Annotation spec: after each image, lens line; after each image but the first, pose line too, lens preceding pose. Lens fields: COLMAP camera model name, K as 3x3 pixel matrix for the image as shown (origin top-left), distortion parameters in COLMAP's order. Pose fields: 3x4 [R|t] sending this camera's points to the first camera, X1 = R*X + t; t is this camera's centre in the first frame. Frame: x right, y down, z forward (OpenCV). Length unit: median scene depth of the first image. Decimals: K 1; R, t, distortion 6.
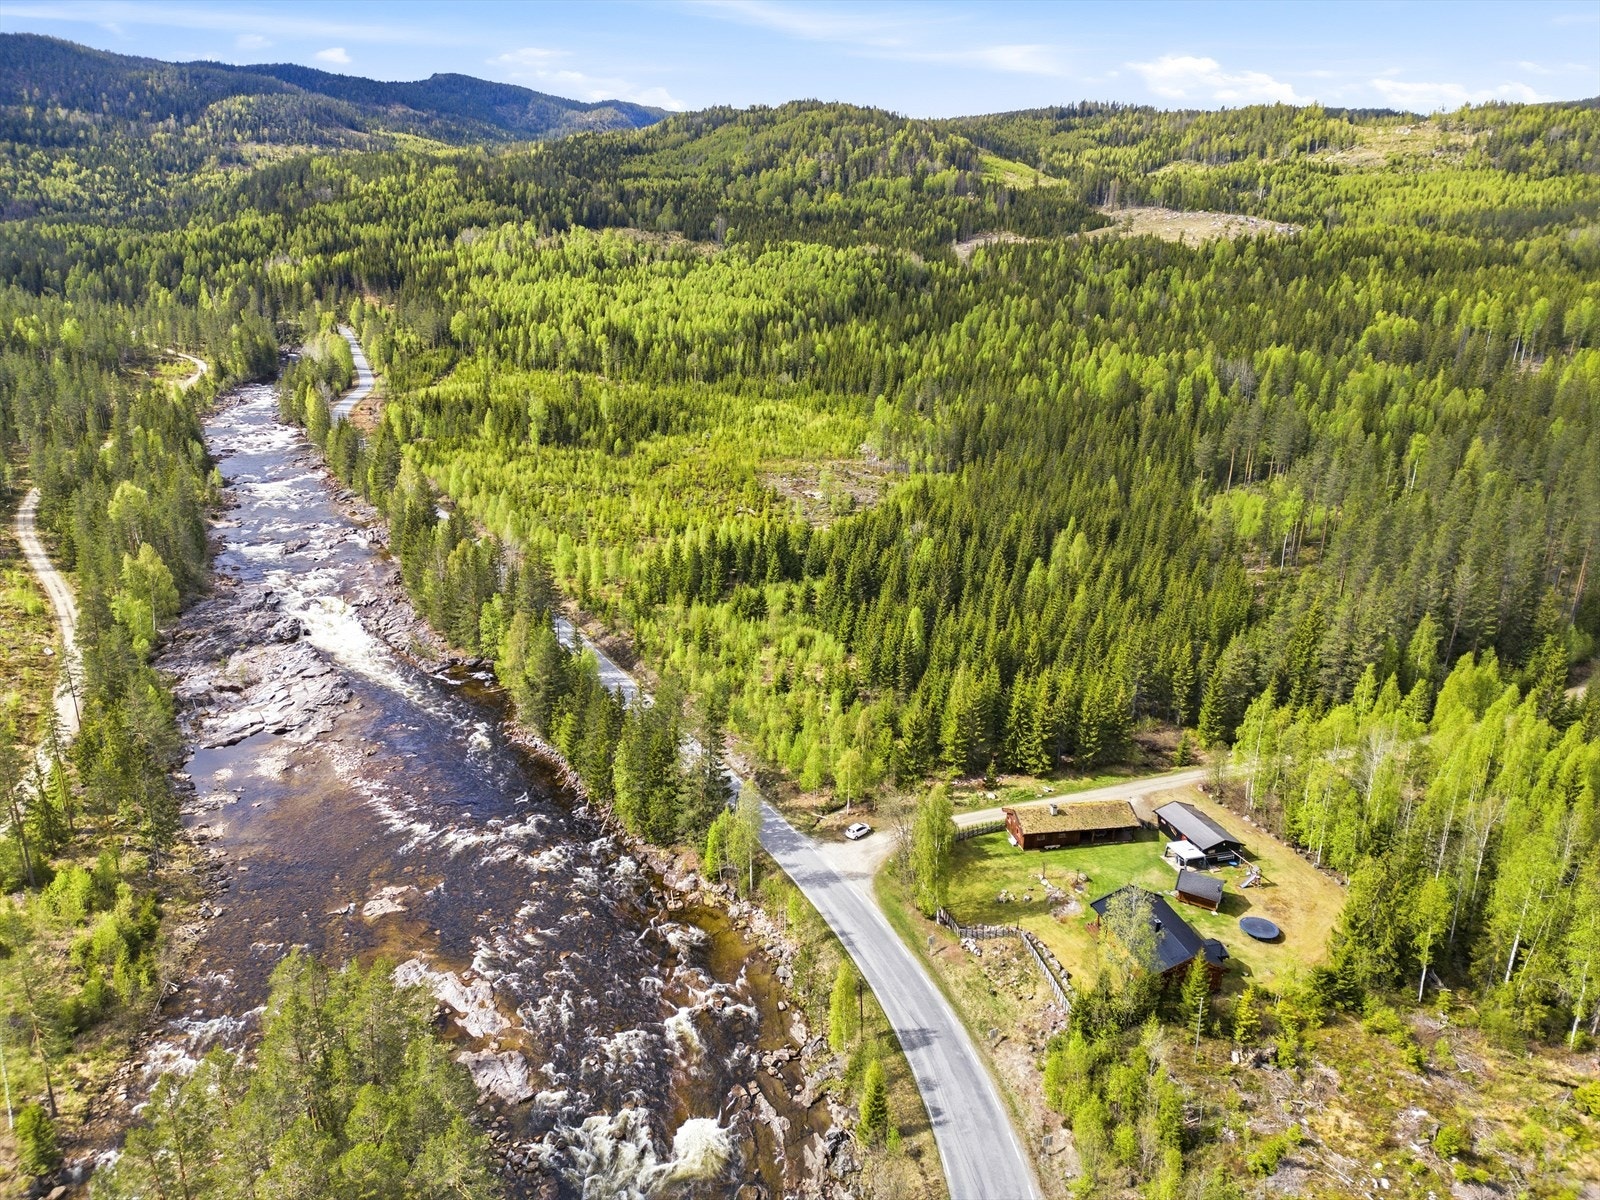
lens RADIAL K [[1111.7, 0, 800.0], [0, 1111.7, 600.0], [0, 0, 1]] dist [0.074866, -0.070191]
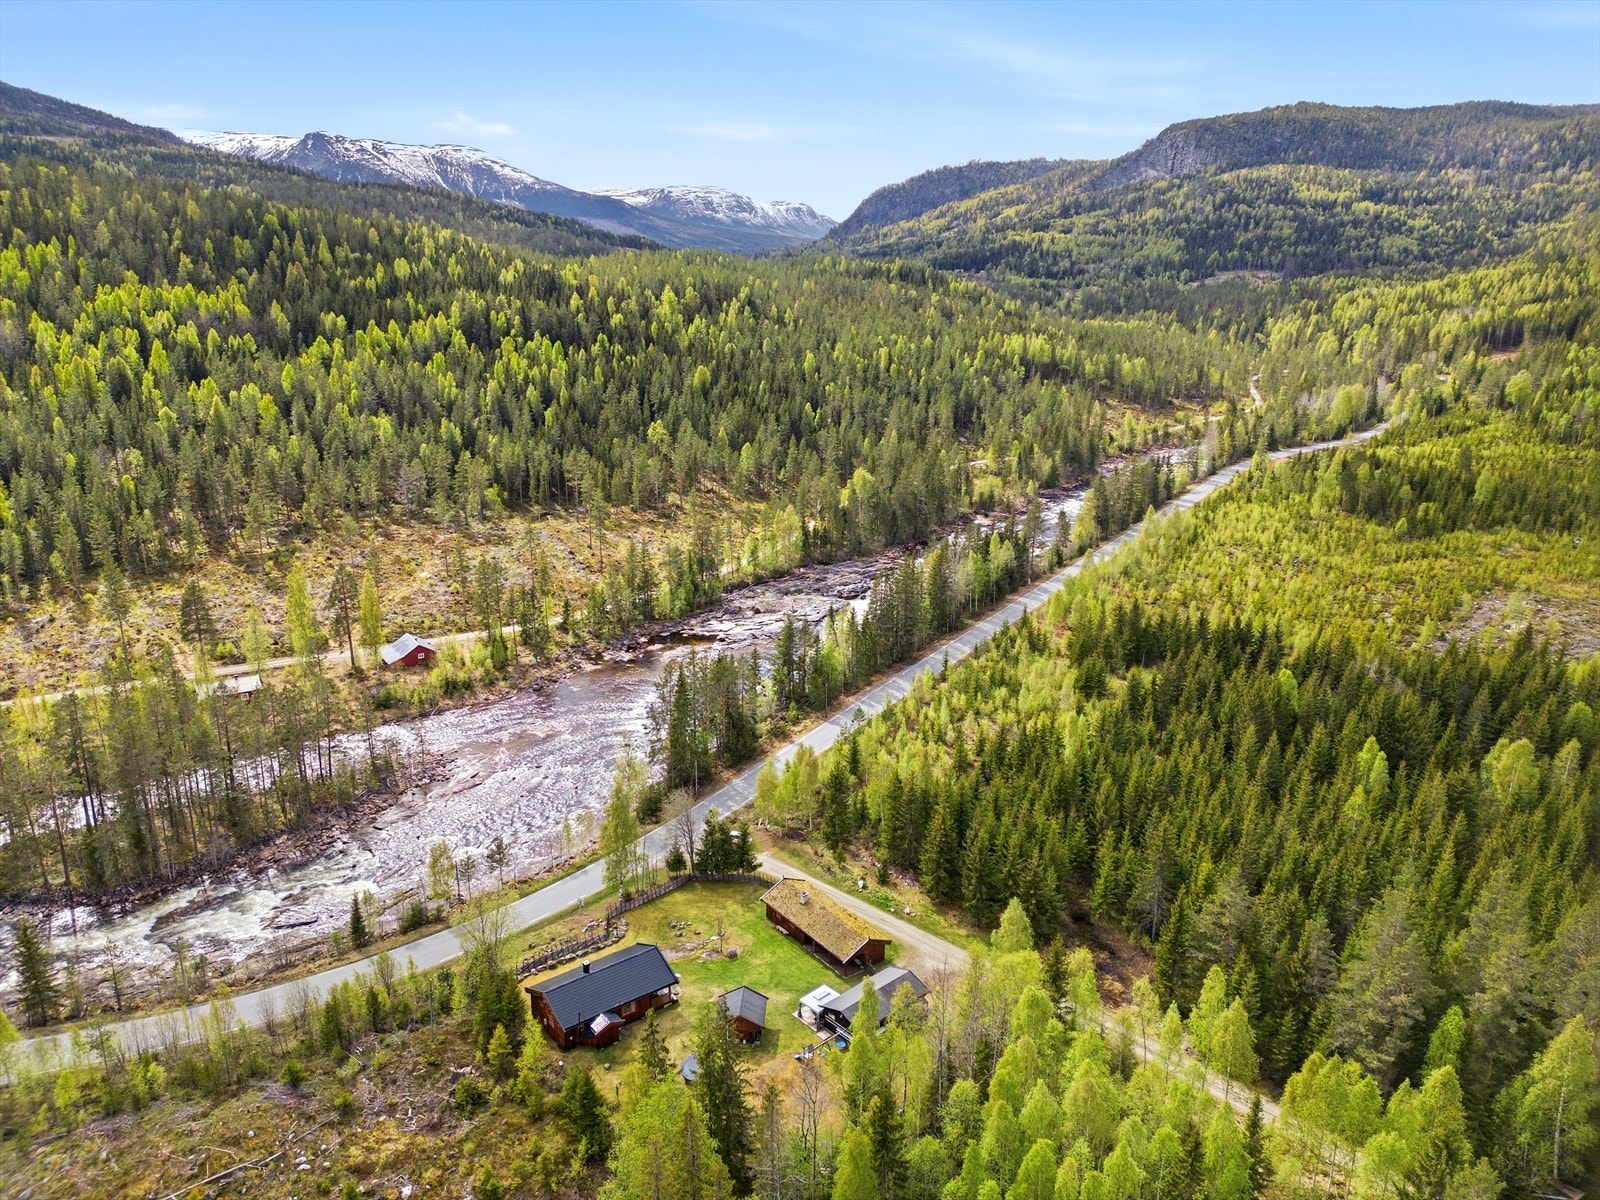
lens RADIAL K [[1111.7, 0, 800.0], [0, 1111.7, 600.0], [0, 0, 1]] dist [0.074866, -0.070191]
pose [[0.449785, 0.240528, -0.860139, 0.173193], [-0.275835, 0.953385, 0.122363, -0.029299], [0.849475, 0.182220, 0.495165, 0.087466]]
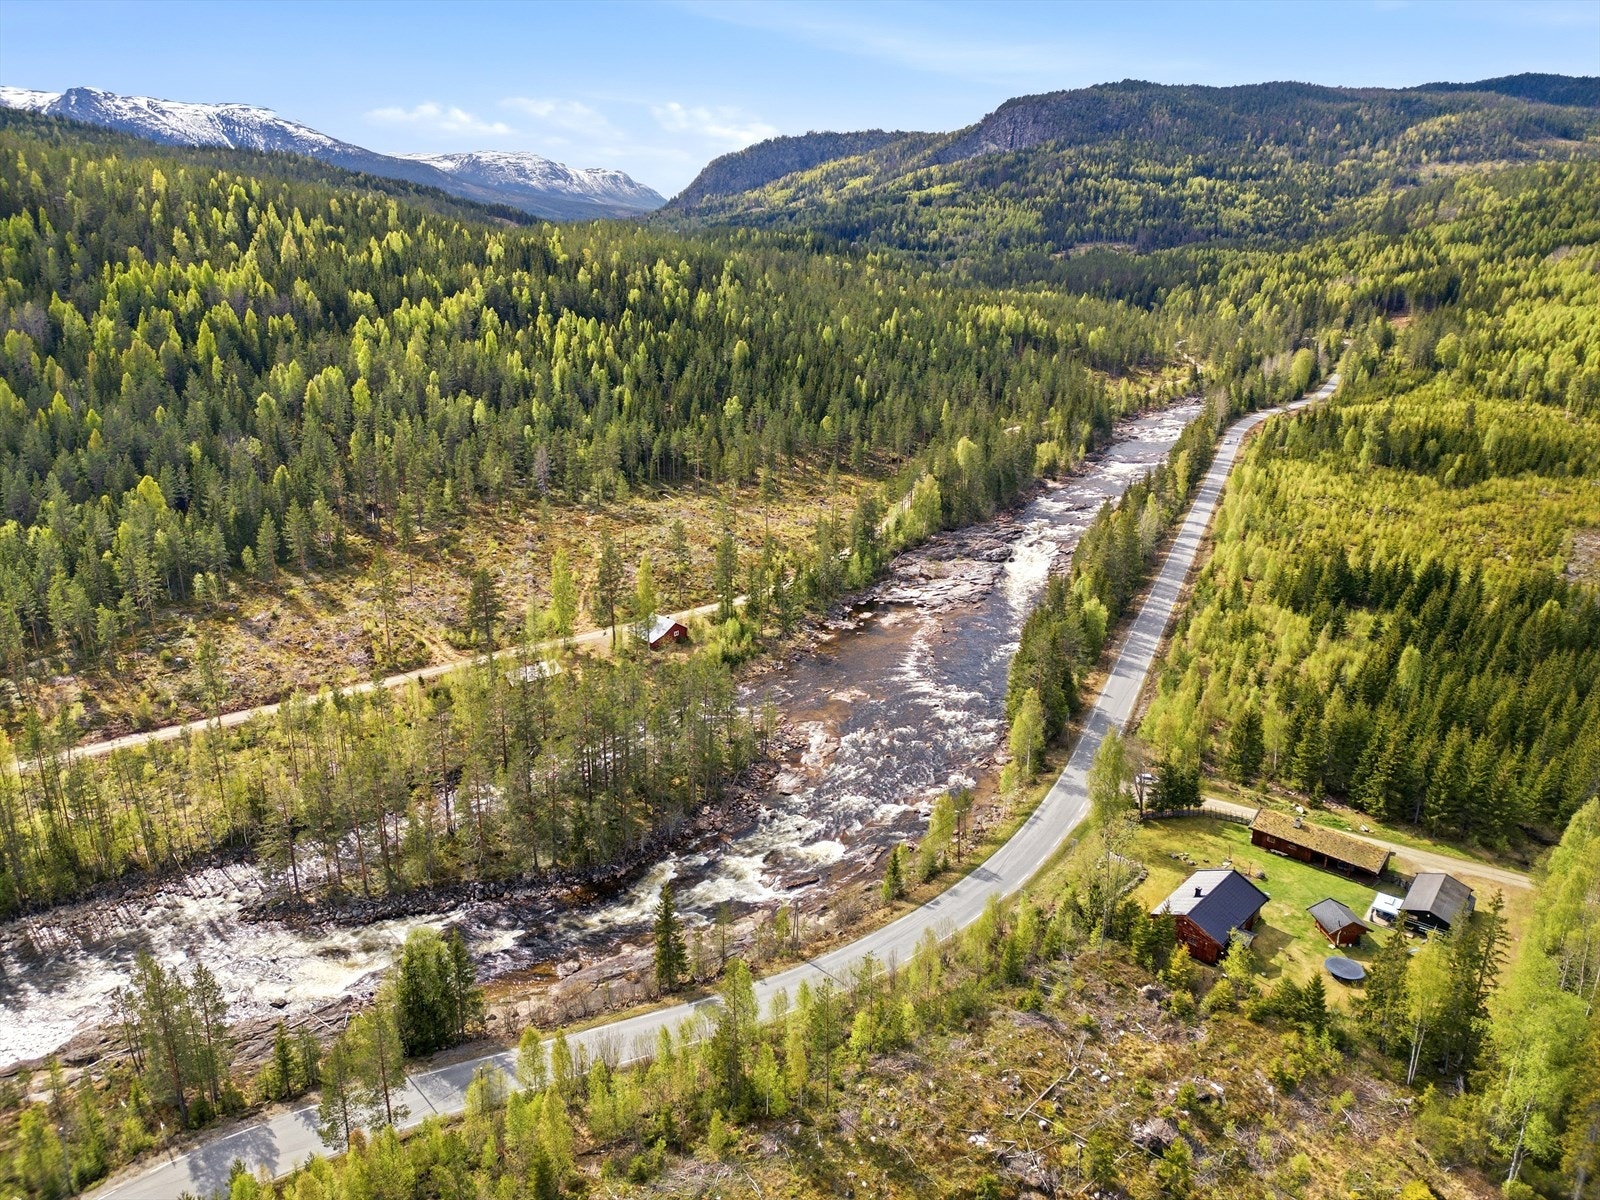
lens RADIAL K [[1111.7, 0, 800.0], [0, 1111.7, 600.0], [0, 0, 1]] dist [0.074866, -0.070191]
pose [[0.584575, 0.235890, -0.776291, 0.128194], [-0.247637, 0.963020, 0.106152, -0.001273], [0.772624, 0.130185, 0.621372, -0.005153]]
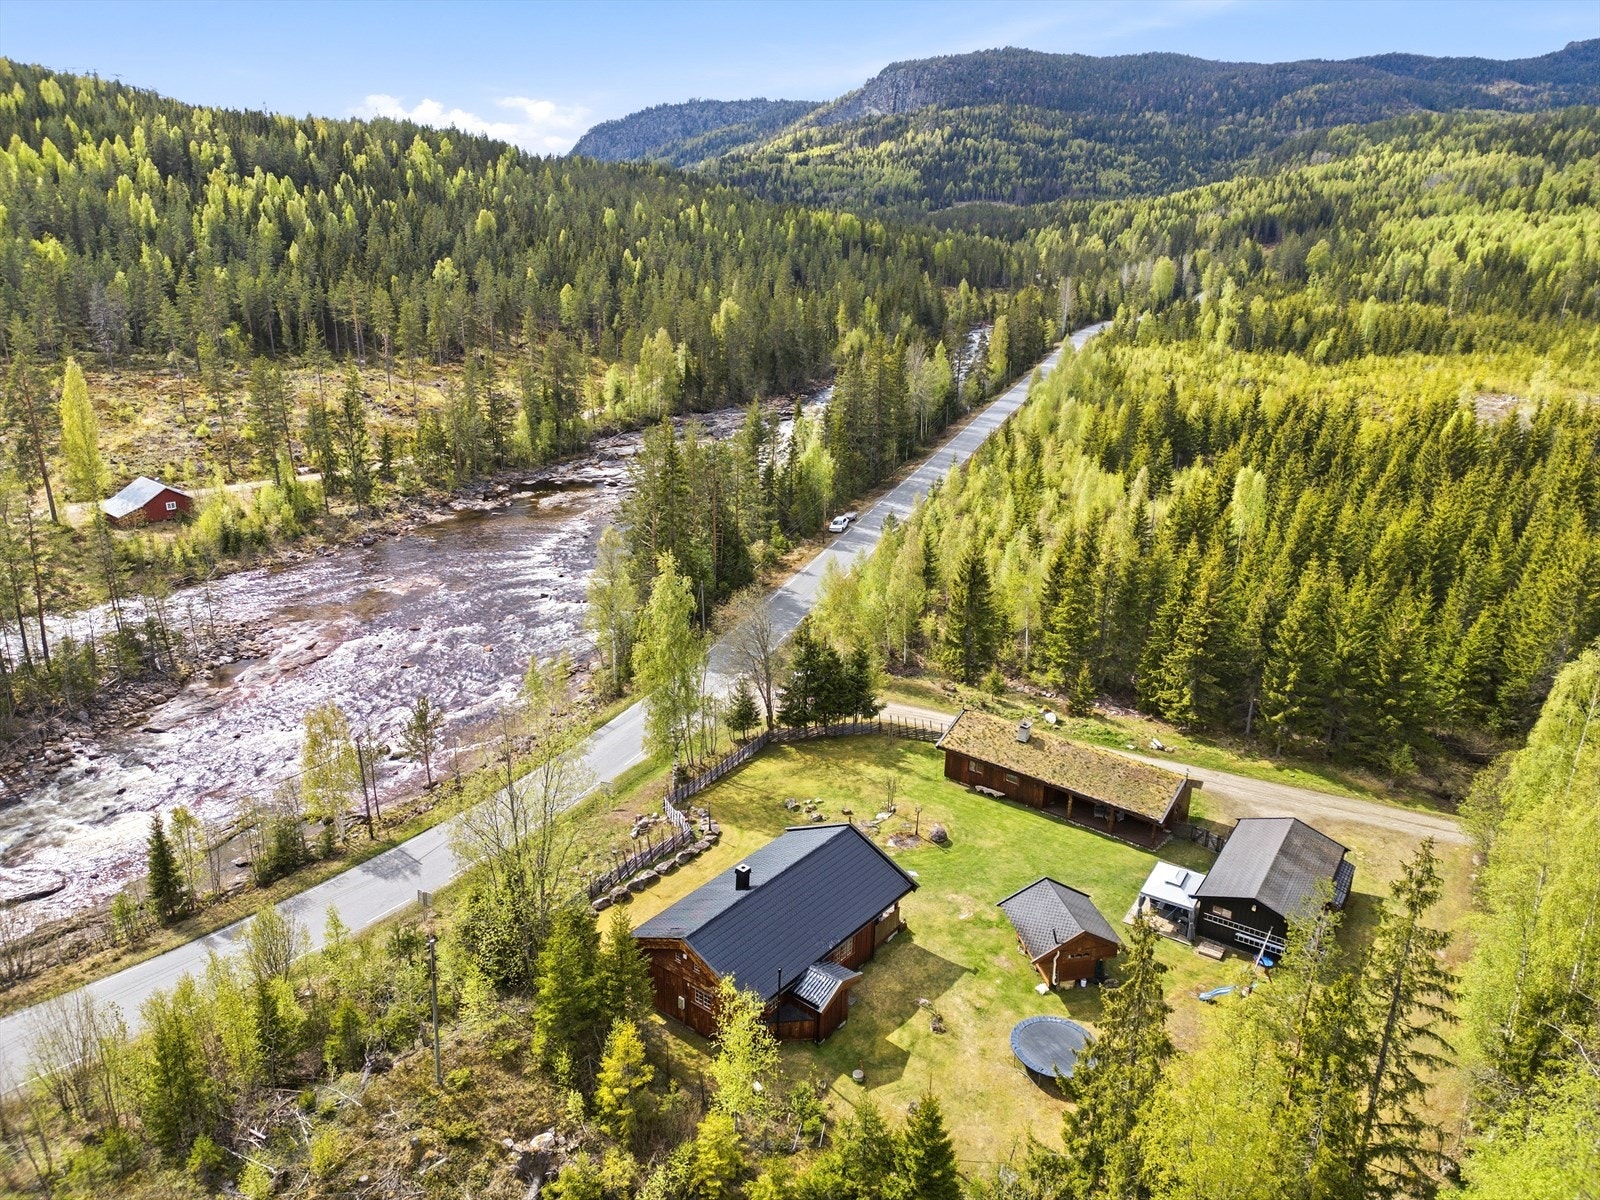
lens RADIAL K [[1111.7, 0, 800.0], [0, 1111.7, 600.0], [0, 0, 1]] dist [0.074866, -0.070191]
pose [[0.650627, 0.231445, -0.723269, 0.094421], [-0.237463, 0.966669, 0.095719, 0.017975], [0.721316, 0.109473, 0.683900, 0.098354]]
